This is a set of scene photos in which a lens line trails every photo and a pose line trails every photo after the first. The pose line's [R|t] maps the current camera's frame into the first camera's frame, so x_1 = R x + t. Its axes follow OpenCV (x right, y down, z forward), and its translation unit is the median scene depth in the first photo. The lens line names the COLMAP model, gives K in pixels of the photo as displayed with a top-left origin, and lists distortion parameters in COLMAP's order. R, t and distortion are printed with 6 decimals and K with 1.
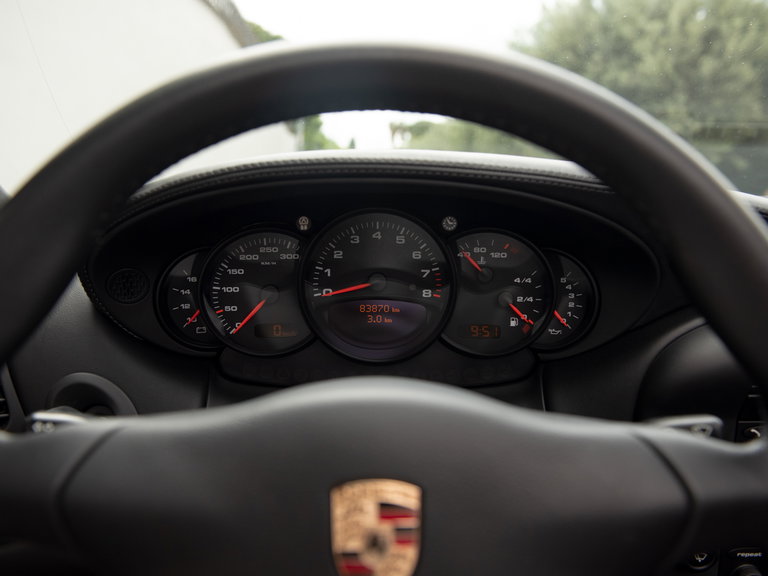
lens RADIAL K [[627.1, 0, 384.0], [0, 627.1, 288.0], [0, 0, 1]] dist [-0.051525, -0.001468]
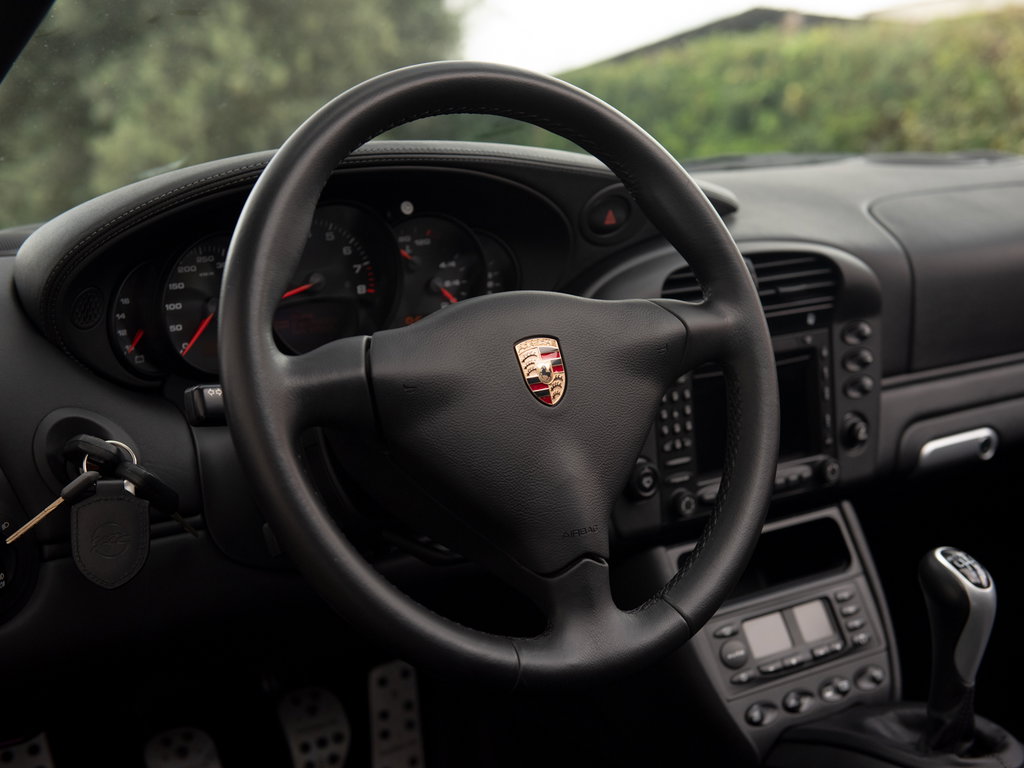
lens RADIAL K [[1510.3, 0, 512.0], [0, 1510.3, 384.0], [0, 0, 1]] dist [0.017598, 0.005008]
pose [[0.819141, -0.141066, 0.555976, -1.064550], [0.173290, 0.984856, -0.005431, 0.206600], [-0.546790, 0.100794, 0.831181, -1.048983]]
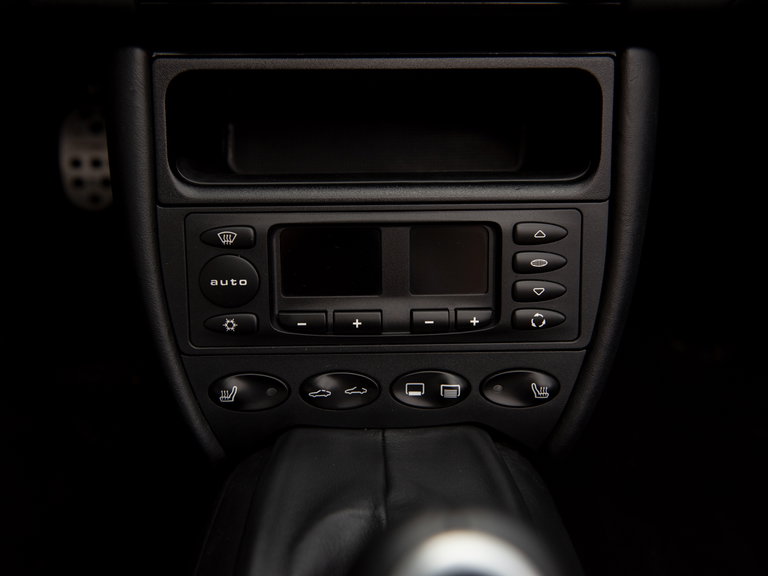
lens RADIAL K [[767.4, 0, 384.0], [0, 767.4, 288.0], [0, 0, 1]] dist [-0.016561, -0.008710]
pose [[0.998643, -0.025526, 0.045404, 0.673095], [0.003552, 0.903033, 0.429556, 0.408471], [-0.051966, -0.428811, 0.901898, 0.243984]]
